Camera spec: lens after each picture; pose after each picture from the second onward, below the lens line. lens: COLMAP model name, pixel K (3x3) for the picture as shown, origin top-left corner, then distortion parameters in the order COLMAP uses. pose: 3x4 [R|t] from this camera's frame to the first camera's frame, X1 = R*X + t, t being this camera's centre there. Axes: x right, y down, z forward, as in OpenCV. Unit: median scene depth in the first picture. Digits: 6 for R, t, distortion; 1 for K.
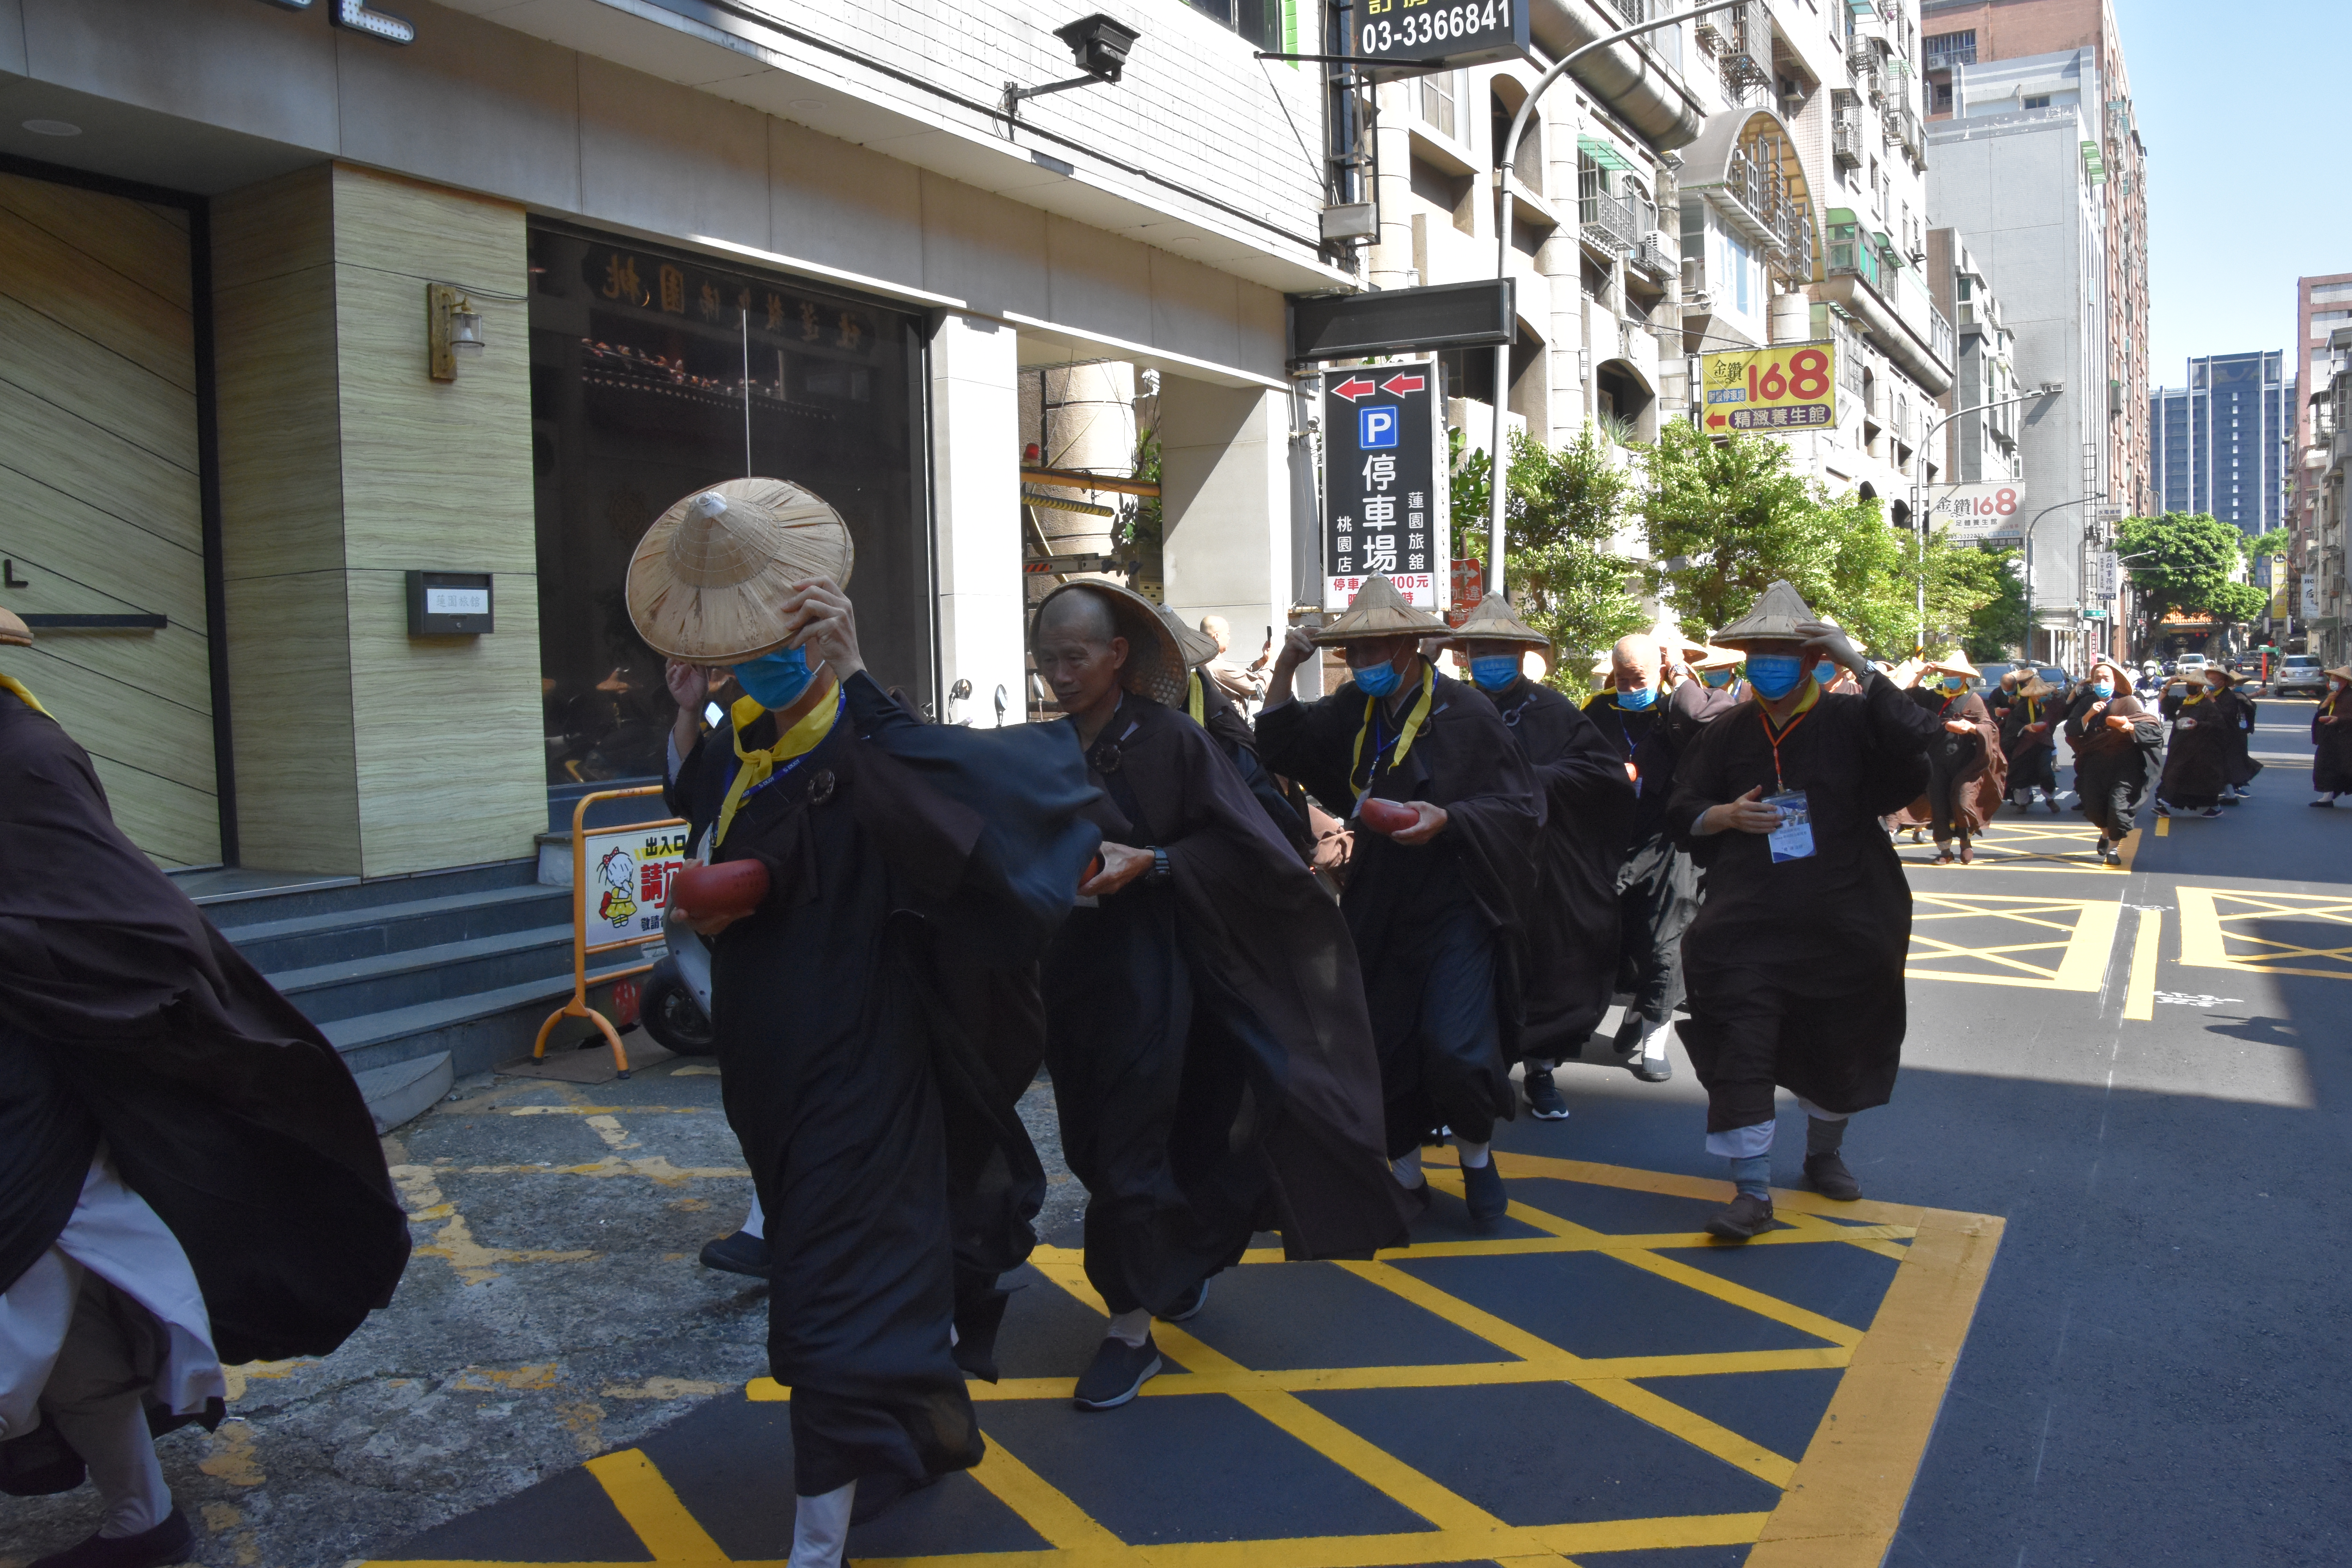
lens RADIAL K [[1836.0, 0, 1182.7], [0, 1836.0, 796.2], [0, 0, 1]] dist [-0.151711, 0.100813]
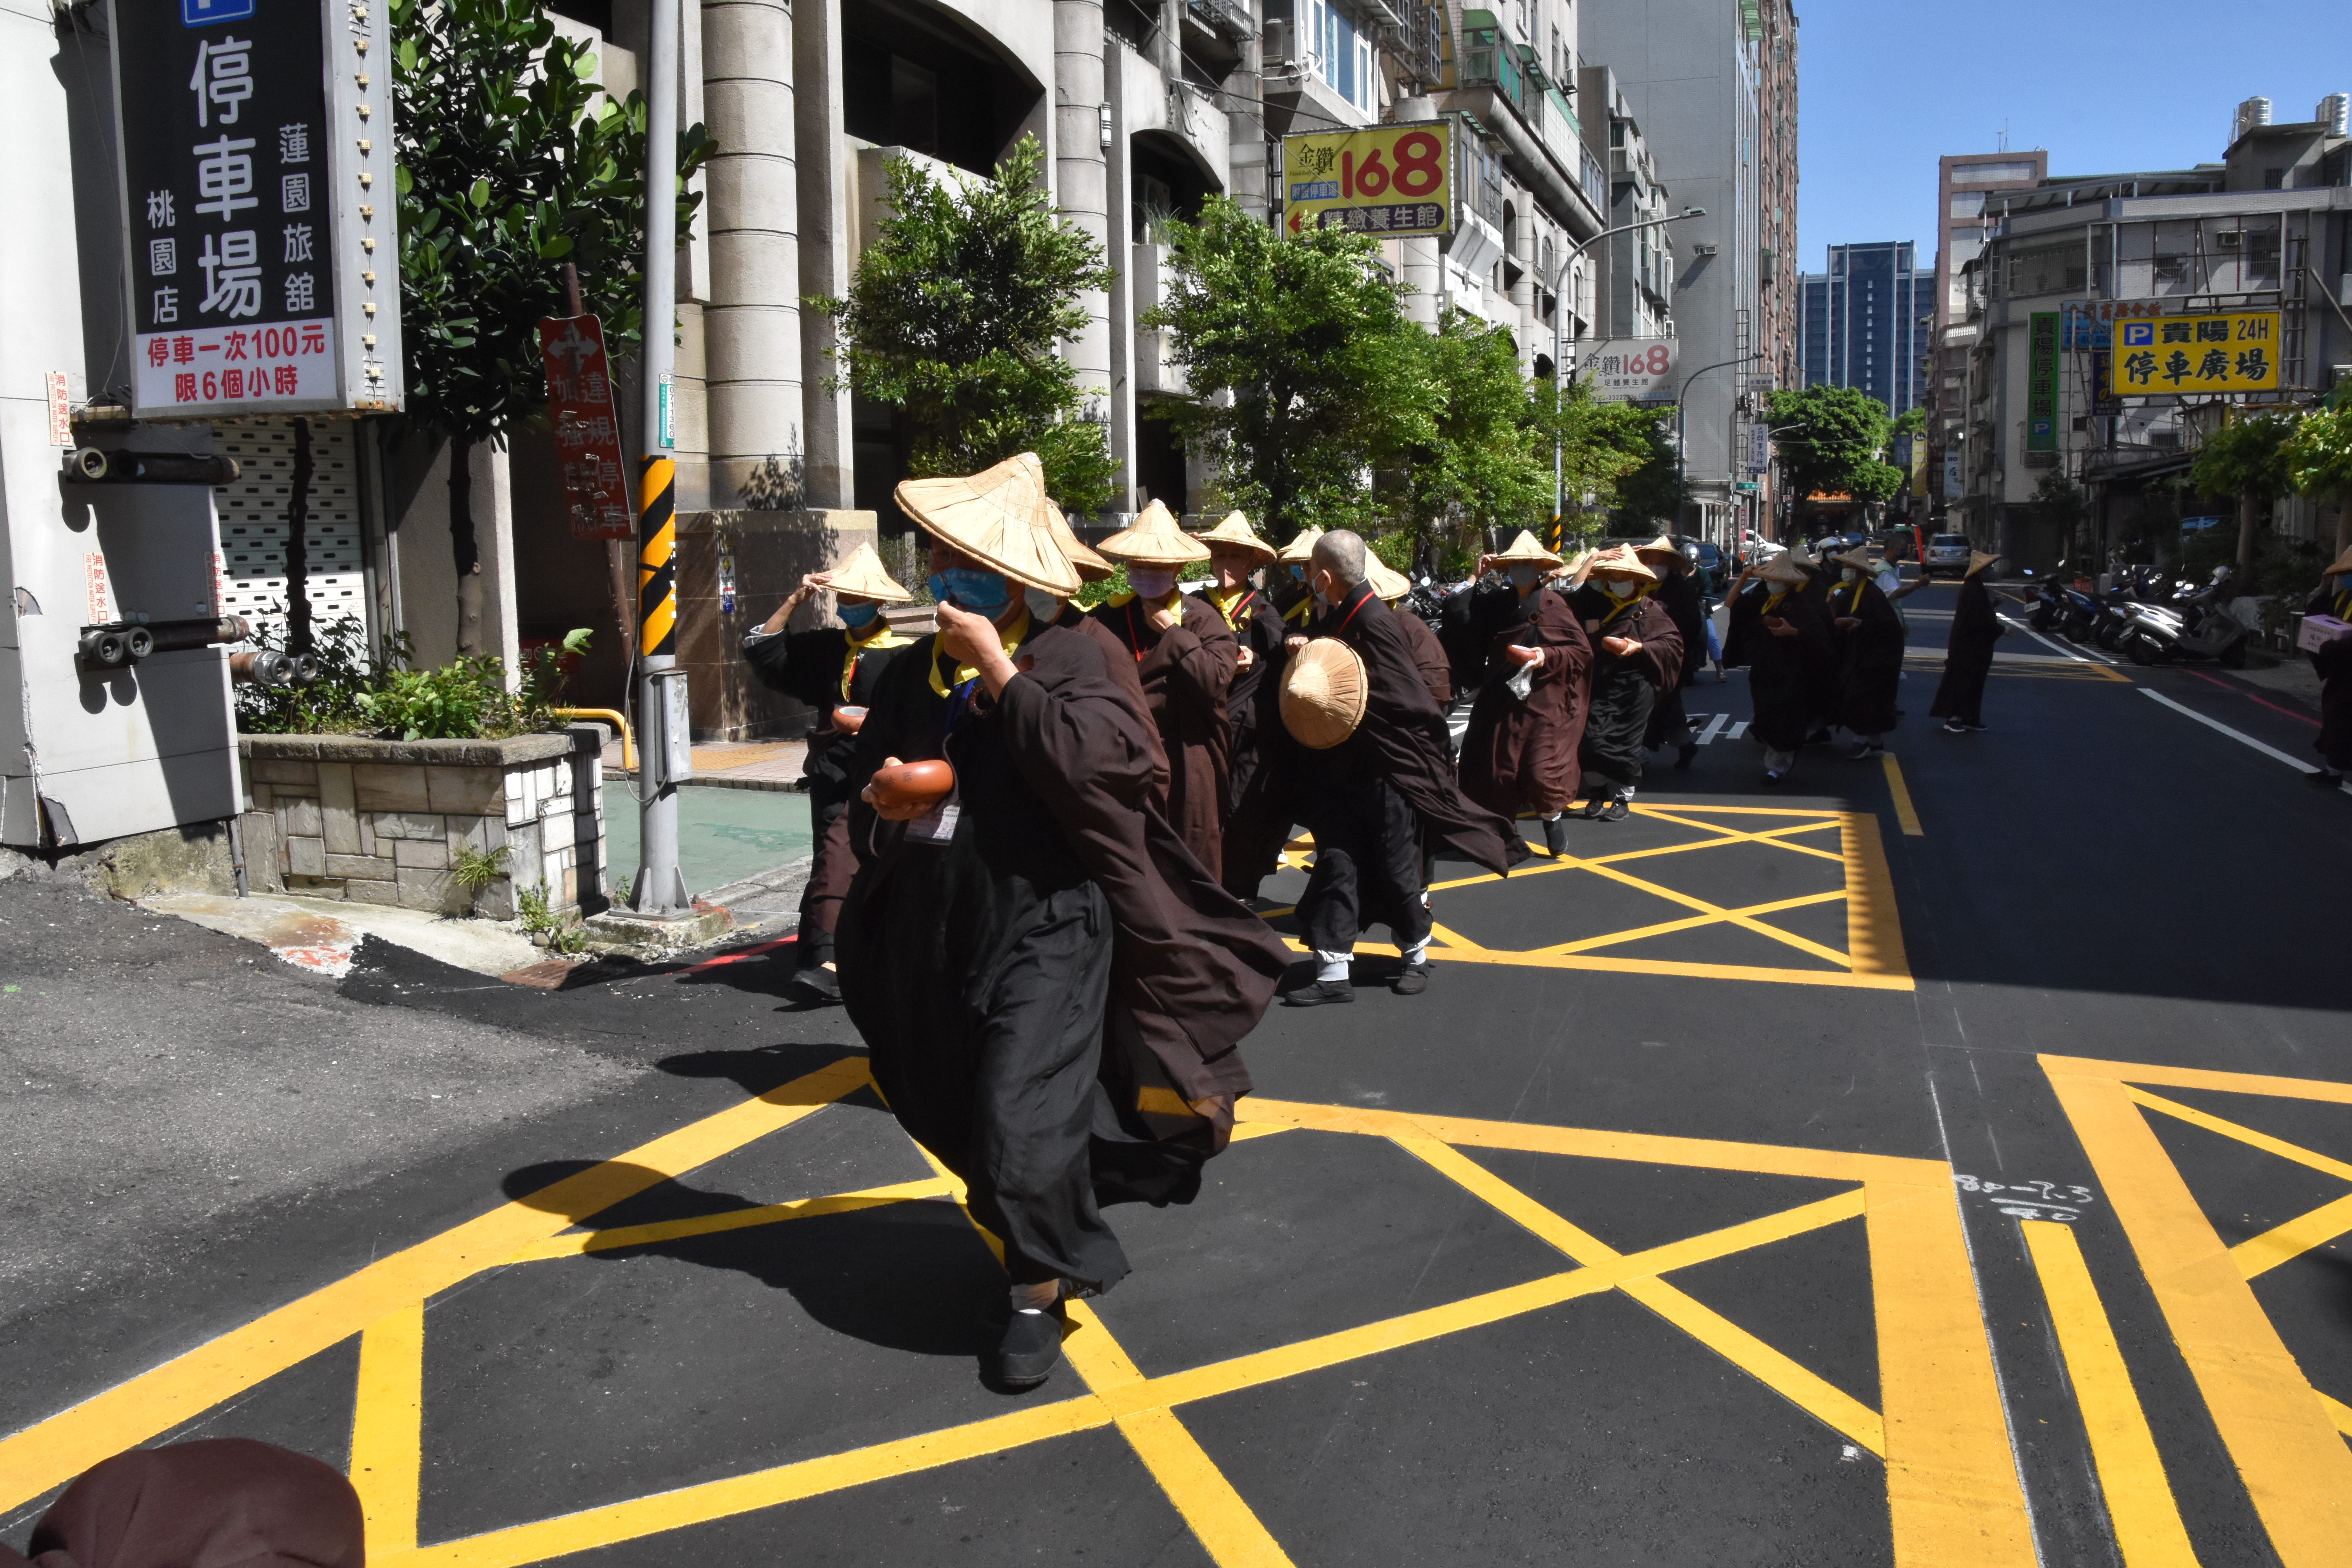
lens RADIAL K [[1836.0, 0, 1177.3], [0, 1836.0, 784.7], [0, 0, 1]] dist [-0.151711, 0.100813]
pose [[0.984466, -0.014544, 0.174970, 0.064846], [0.003341, 0.997934, 0.064154, -0.010396], [-0.175542, -0.062573, 0.982481, 0.142624]]
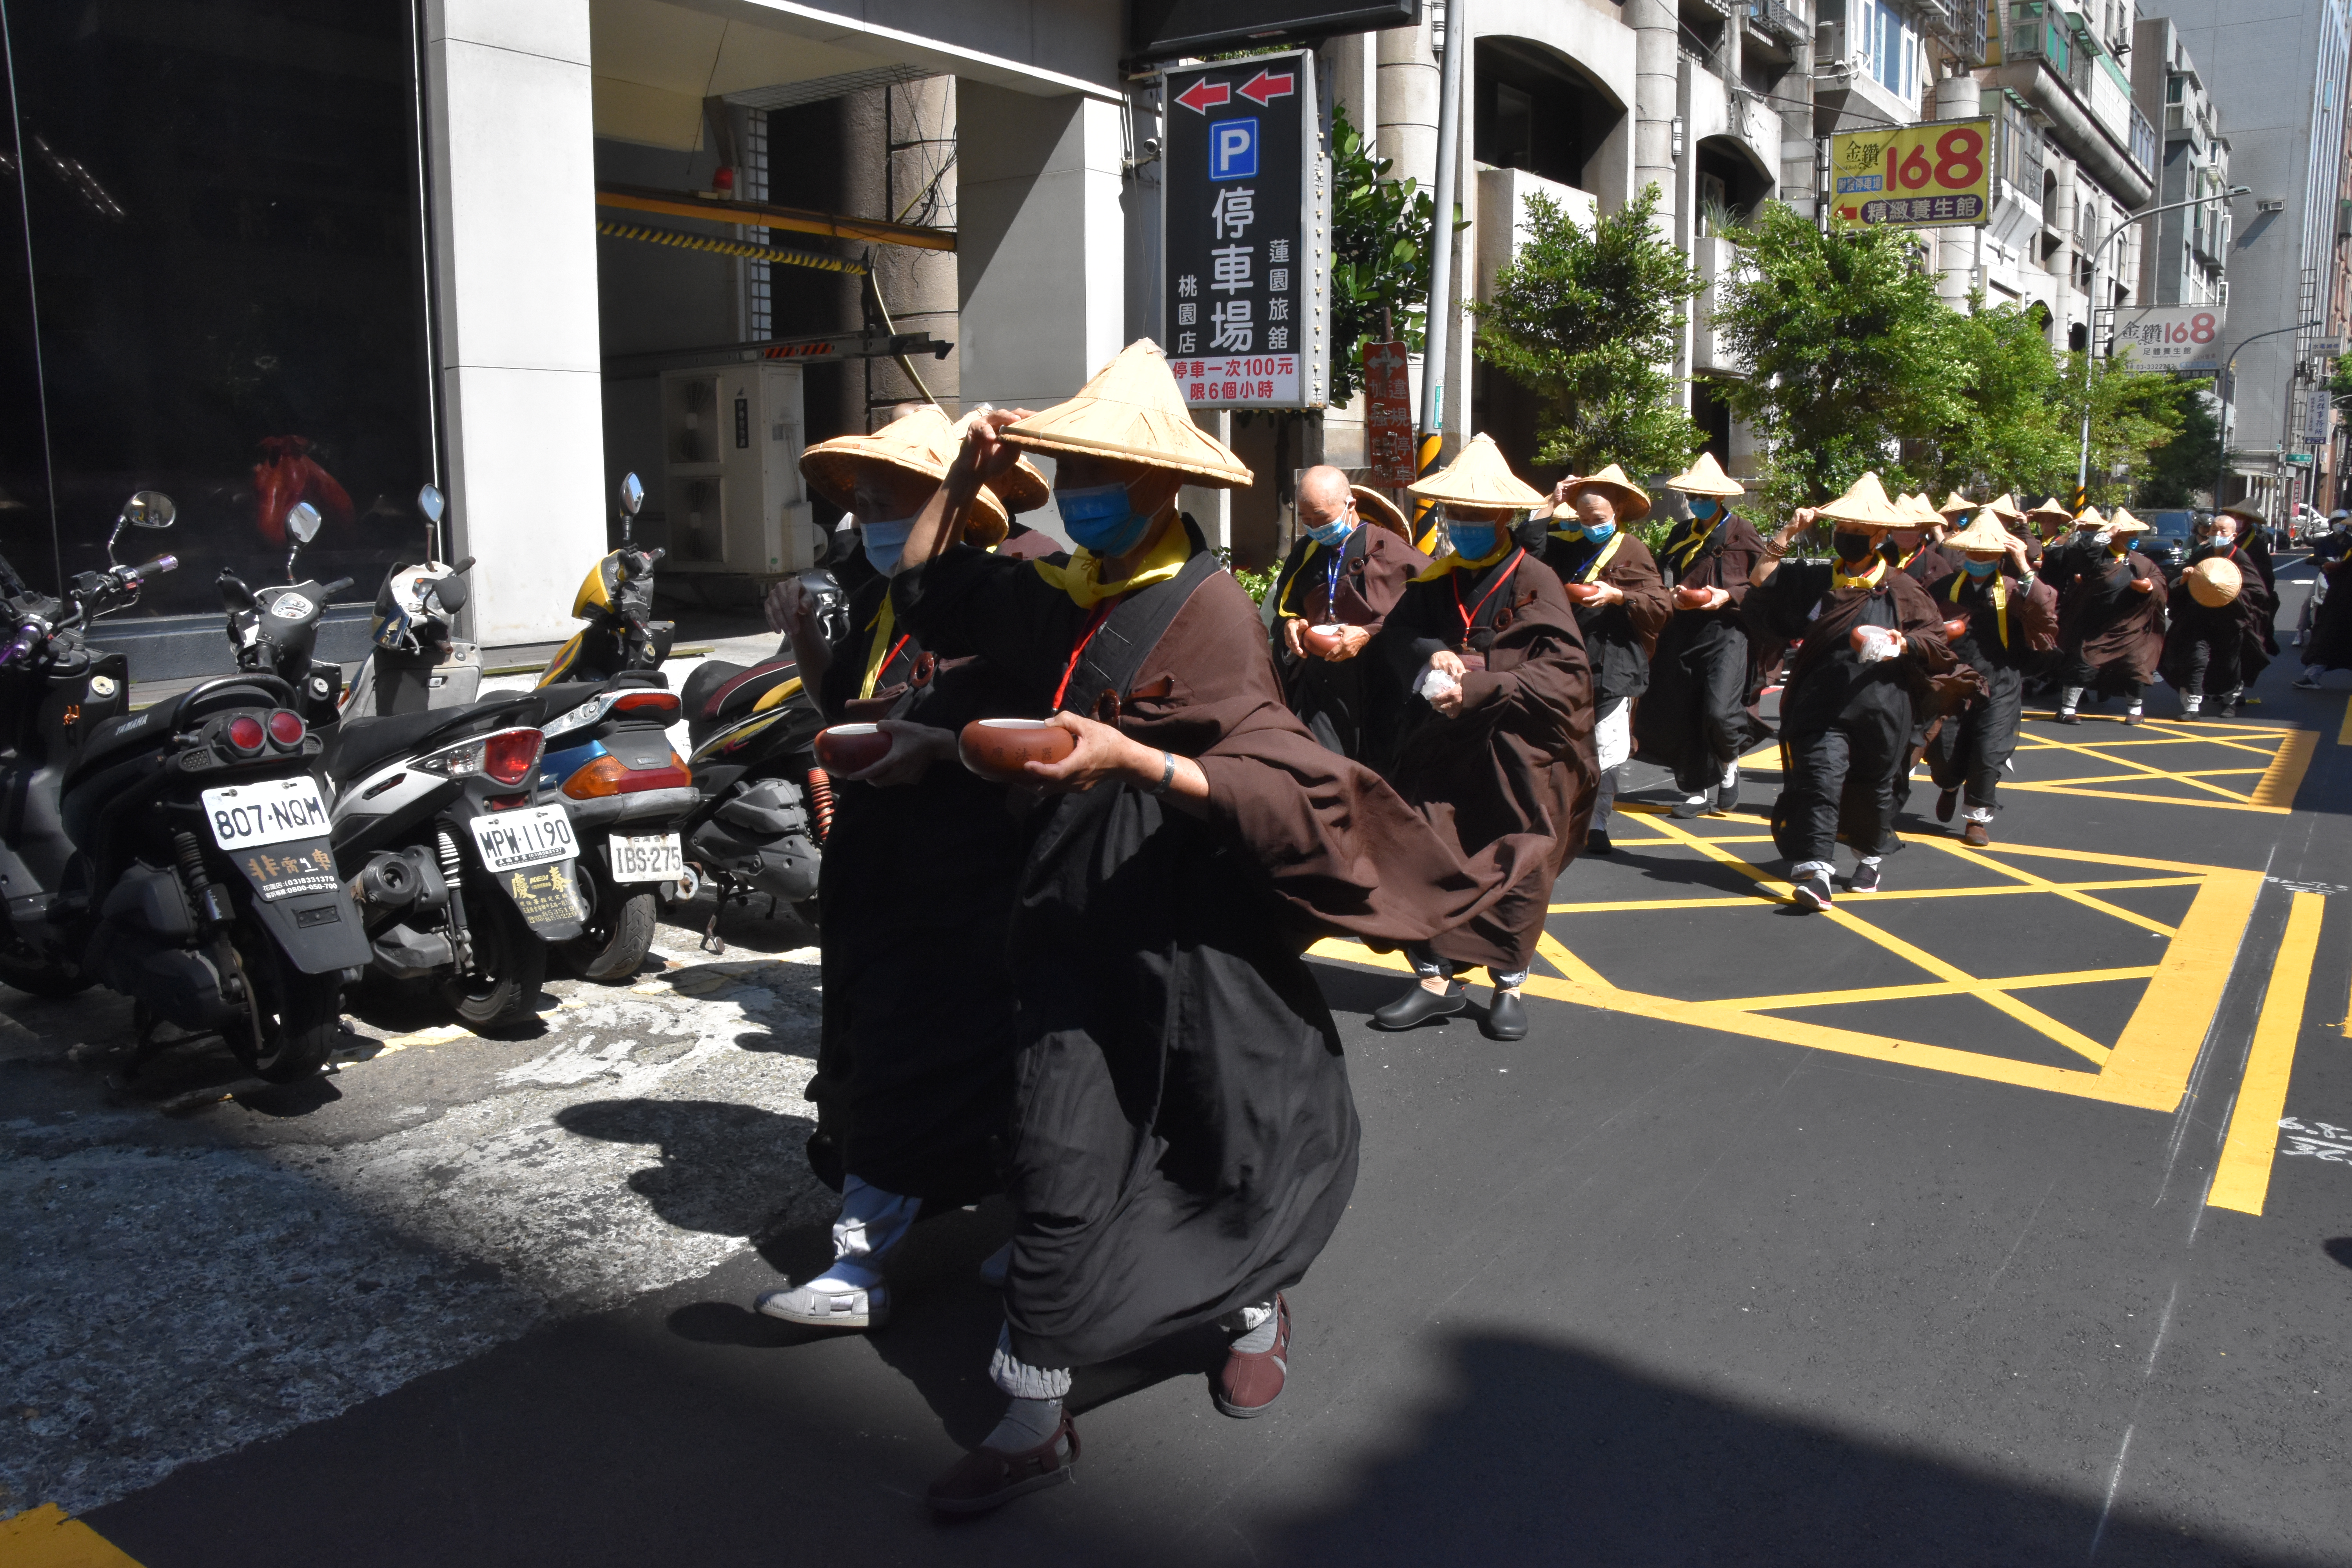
lens RADIAL K [[1836.0, 0, 1185.3], [0, 1836.0, 797.2], [0, 0, 1]] dist [-0.151711, 0.100813]
pose [[0.995964, 0.033636, -0.083217, 0.040079], [-0.025471, 0.994929, 0.097300, -0.004601], [0.086067, -0.094787, 0.991770, 0.070123]]
